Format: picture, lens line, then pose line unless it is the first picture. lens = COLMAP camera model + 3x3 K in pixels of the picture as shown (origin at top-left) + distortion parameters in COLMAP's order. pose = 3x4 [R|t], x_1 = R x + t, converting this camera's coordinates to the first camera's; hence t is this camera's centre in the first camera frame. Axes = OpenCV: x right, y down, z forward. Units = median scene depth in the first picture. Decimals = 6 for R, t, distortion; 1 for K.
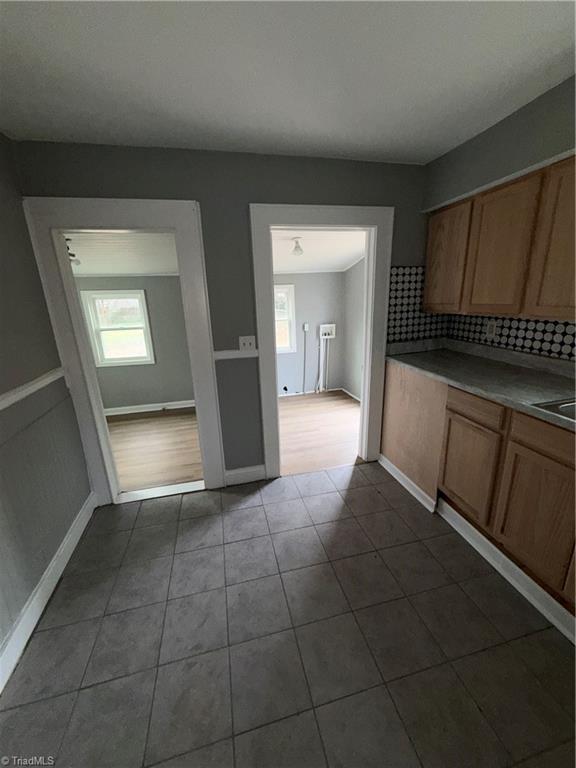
lens RADIAL K [[305.6, 0, 287.8], [0, 305.6, 382.6], [0, 0, 1]] dist [0.000139, 0.000139]
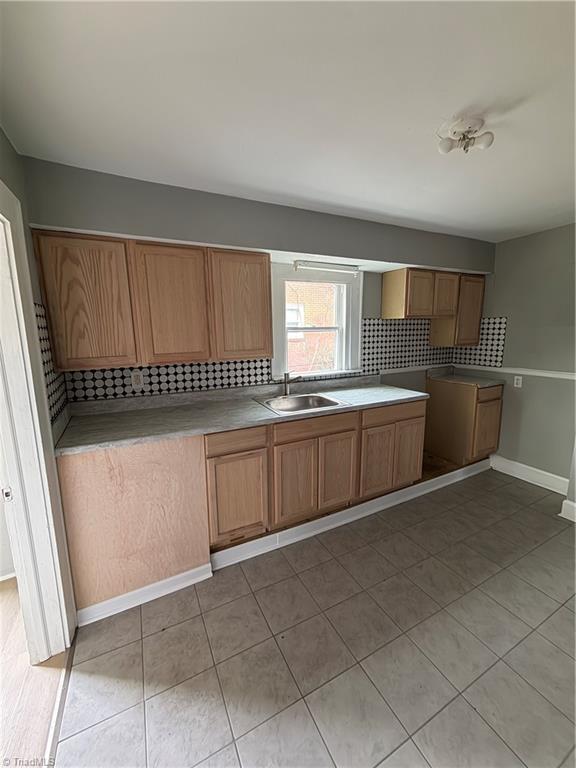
lens RADIAL K [[305.6, 0, 286.1], [0, 305.6, 381.9], [0, 0, 1]] dist [0.000139, 0.000139]
pose [[-0.234223, -0.121584, 0.964550, -0.400372], [0.290718, 0.937990, 0.188832, -0.230900], [-0.927697, 0.324641, -0.184352, 0.804008]]
